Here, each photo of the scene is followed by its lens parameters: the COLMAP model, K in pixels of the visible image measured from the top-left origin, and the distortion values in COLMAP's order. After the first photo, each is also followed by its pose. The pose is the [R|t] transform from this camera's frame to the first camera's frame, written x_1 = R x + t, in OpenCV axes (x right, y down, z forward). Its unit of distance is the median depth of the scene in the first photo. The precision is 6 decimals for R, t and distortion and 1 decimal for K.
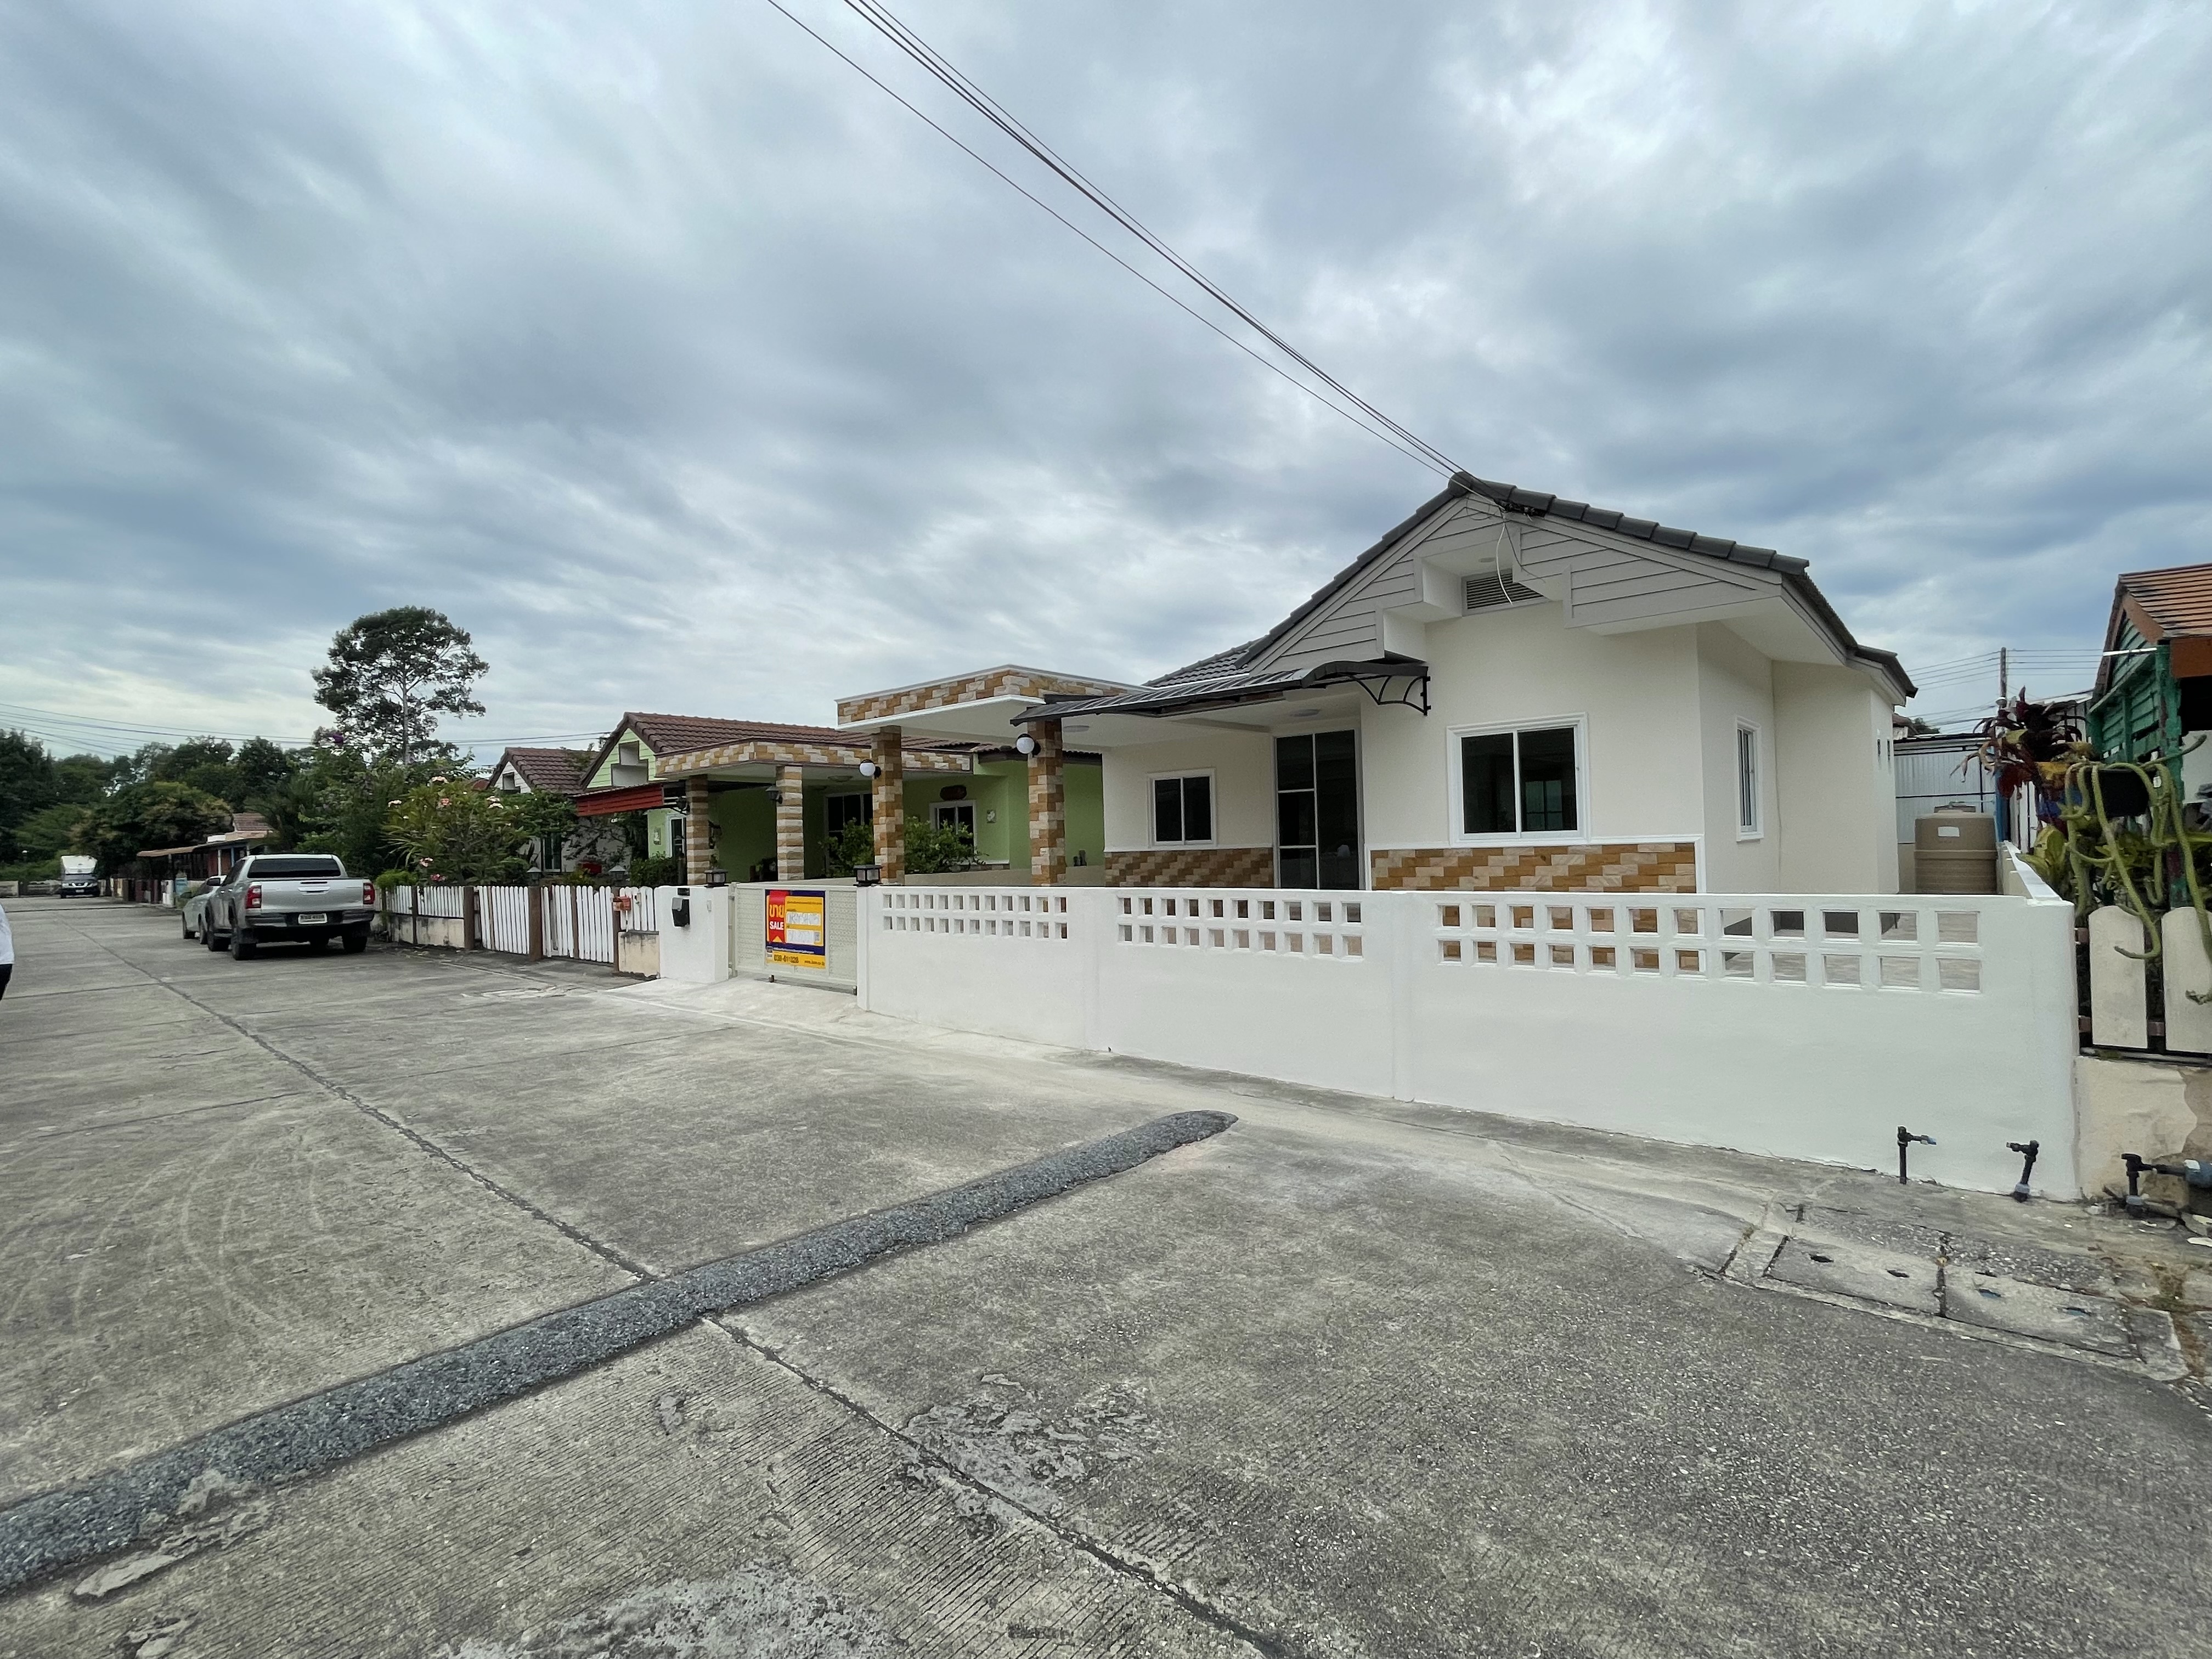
lens RADIAL K [[998.8, 0, 1095.8], [0, 998.8, 811.8], [0, 0, 1]] dist [-0.003685, 0.002502]
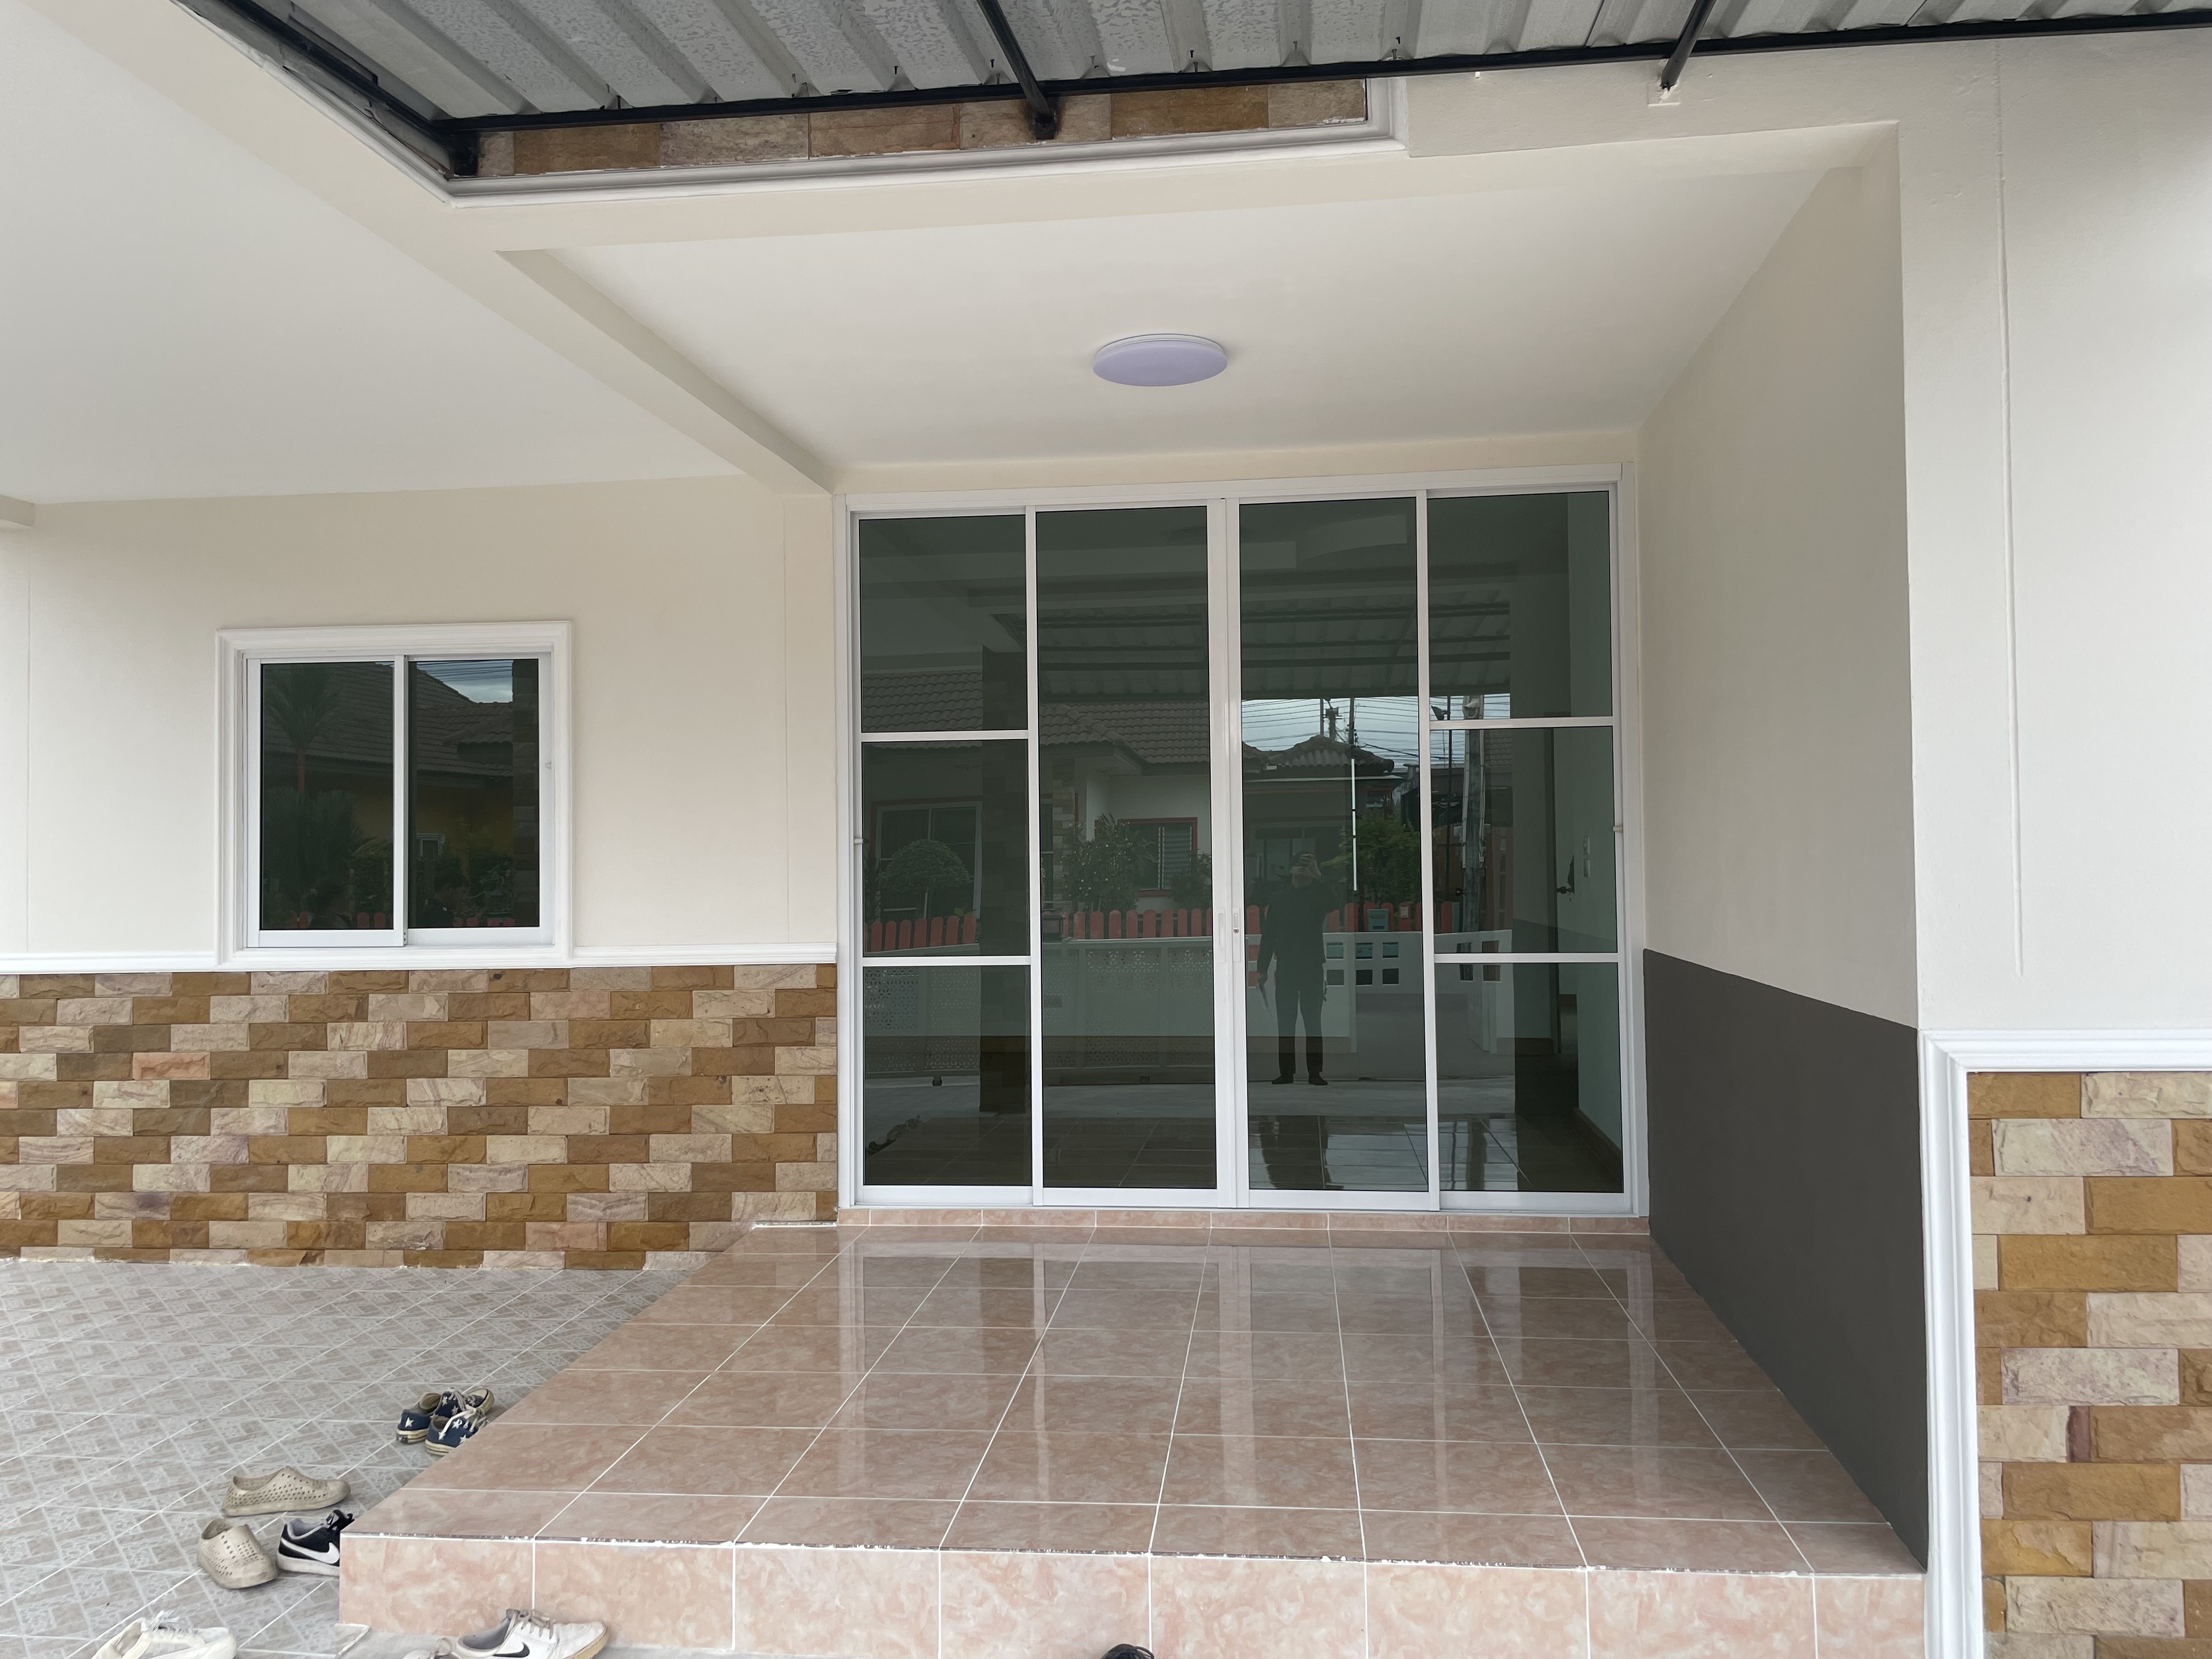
lens RADIAL K [[1668.7, 0, 1127.4], [0, 1668.7, 810.5], [0, 0, 1]] dist [0.034350, -0.027935]
pose [[0.813721, 0.033085, 0.580313, -0.002865], [-0.029749, 0.999441, -0.015267, 0.003616], [-0.580493, -0.004840, 0.814251, 0.855878]]
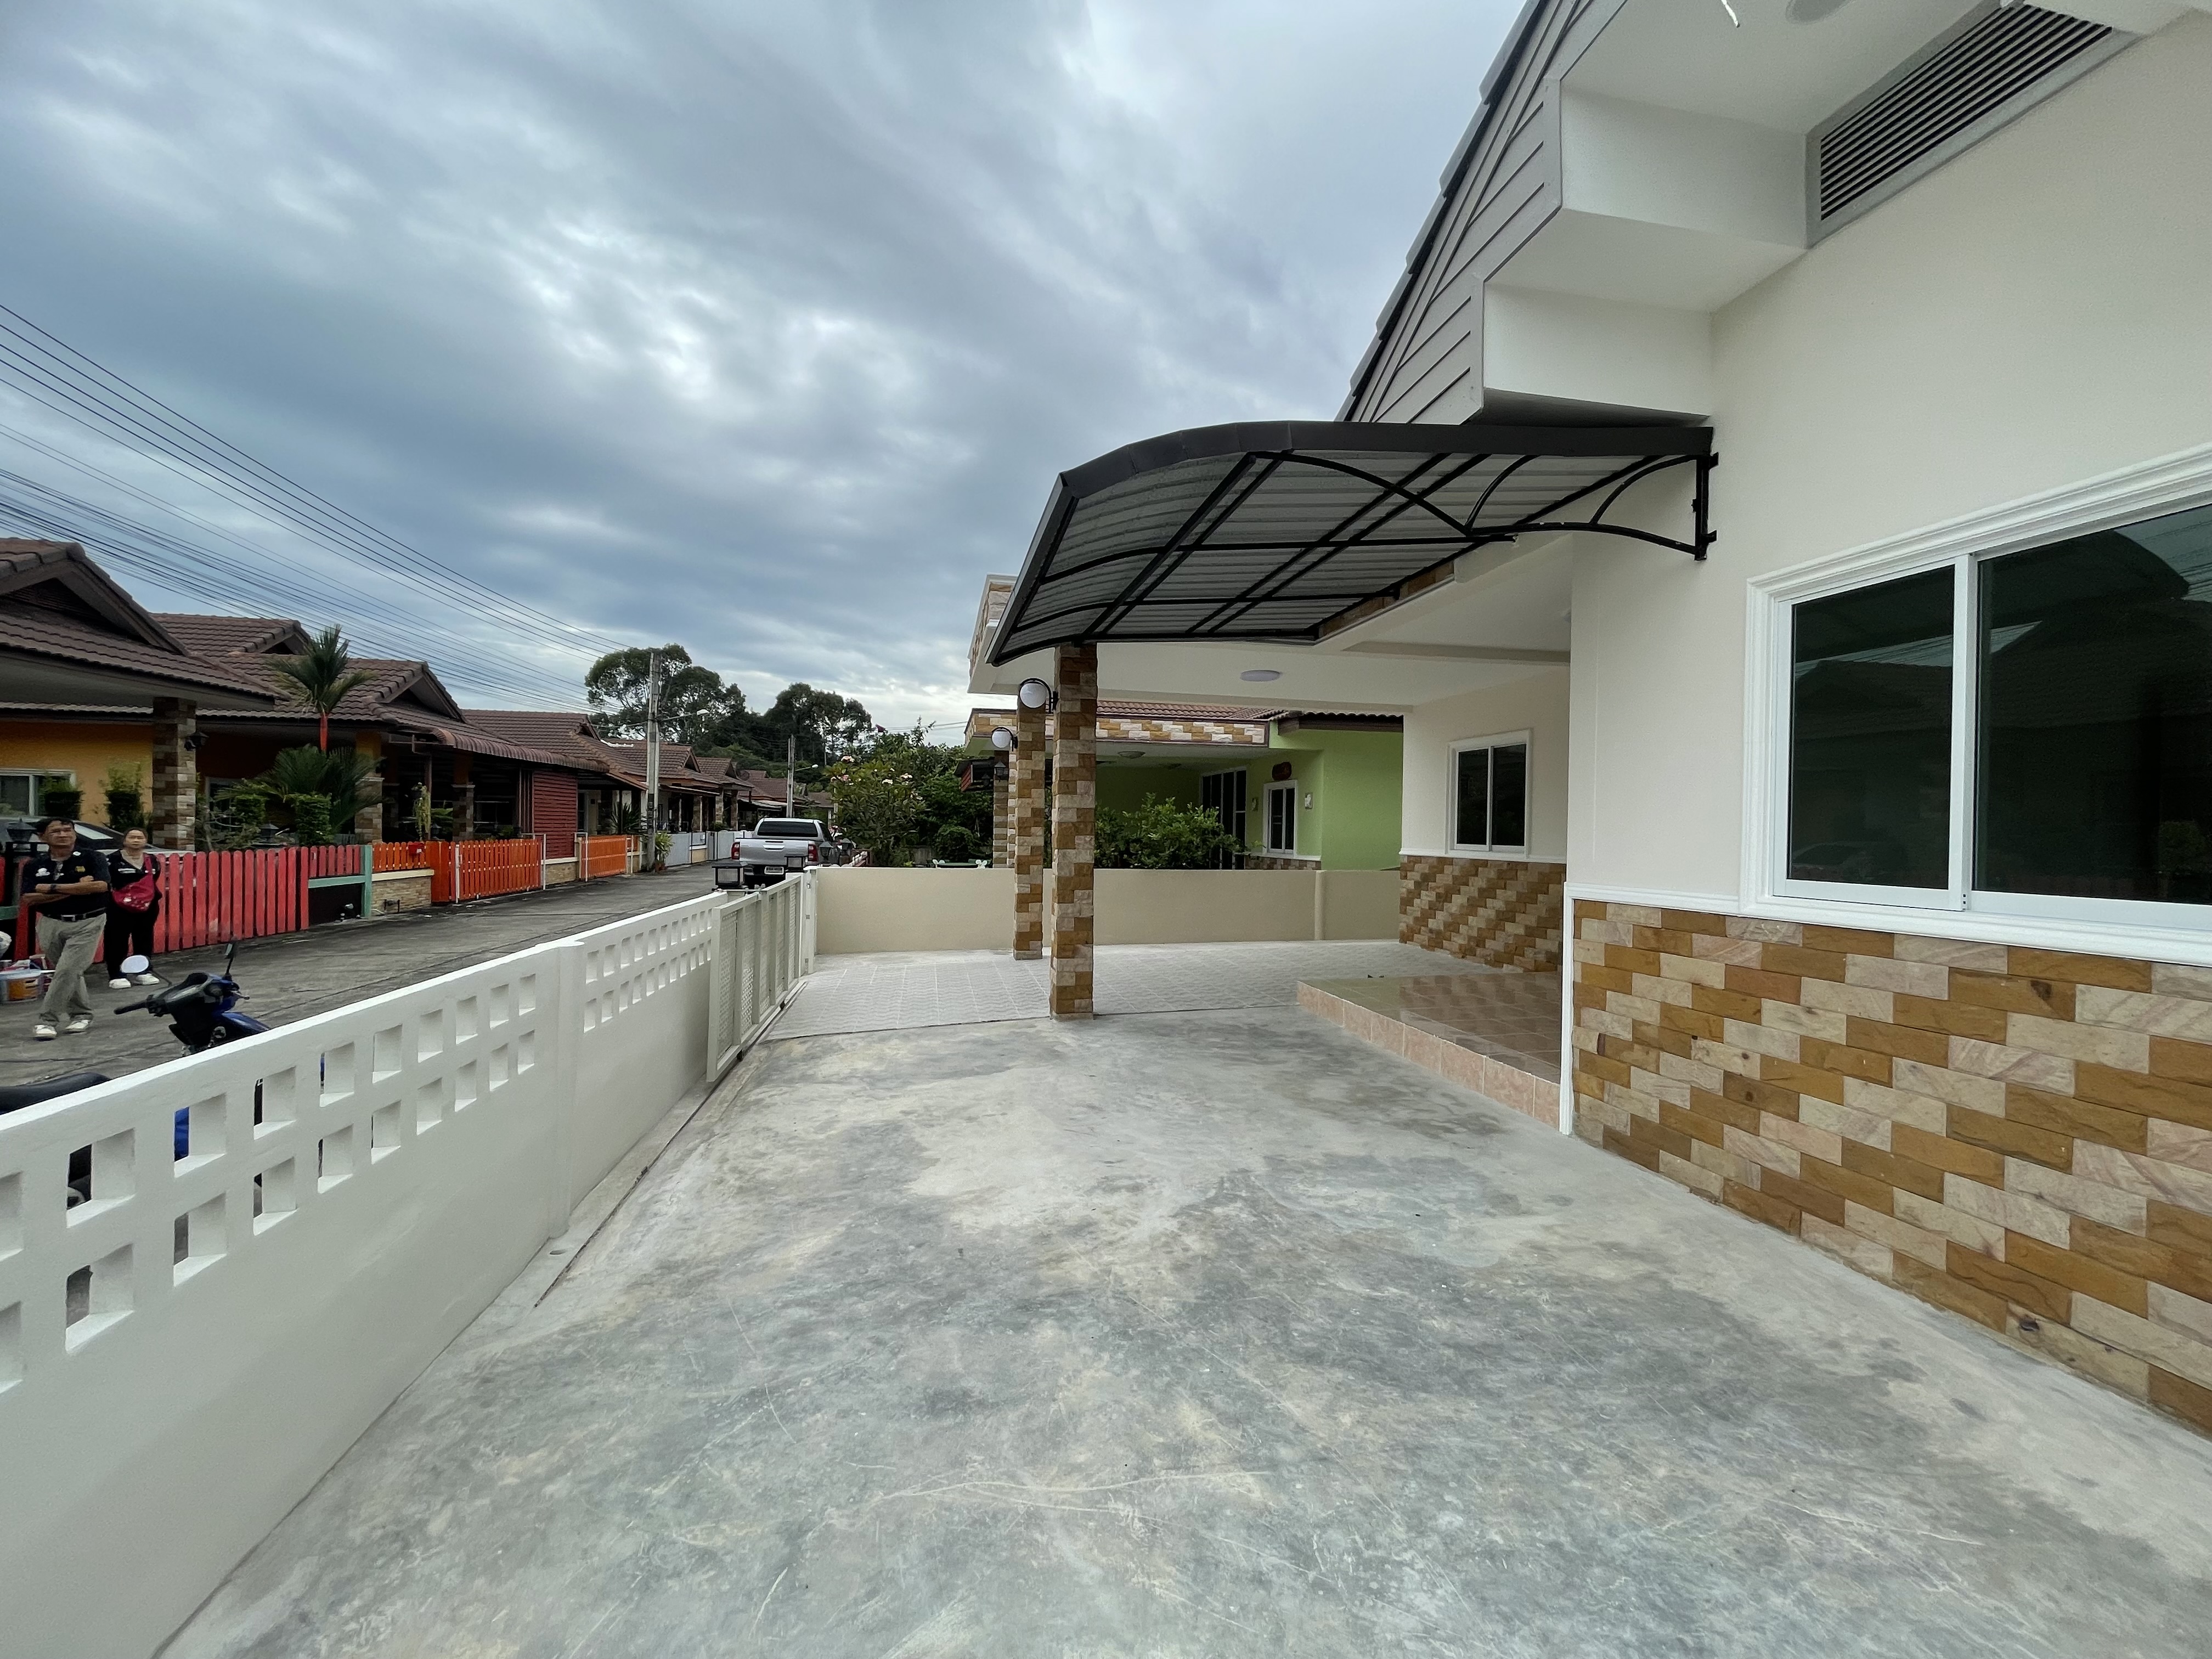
lens RADIAL K [[896.7, 0, 1106.9], [0, 896.7, 832.1], [0, 0, 1]] dist [-0.000959, 0.000339]
pose [[0.801612, 0.043425, -0.596266, 0.344427], [-0.016641, 0.998593, 0.050355, -0.006352], [0.597614, -0.030442, 0.801206, 0.569733]]
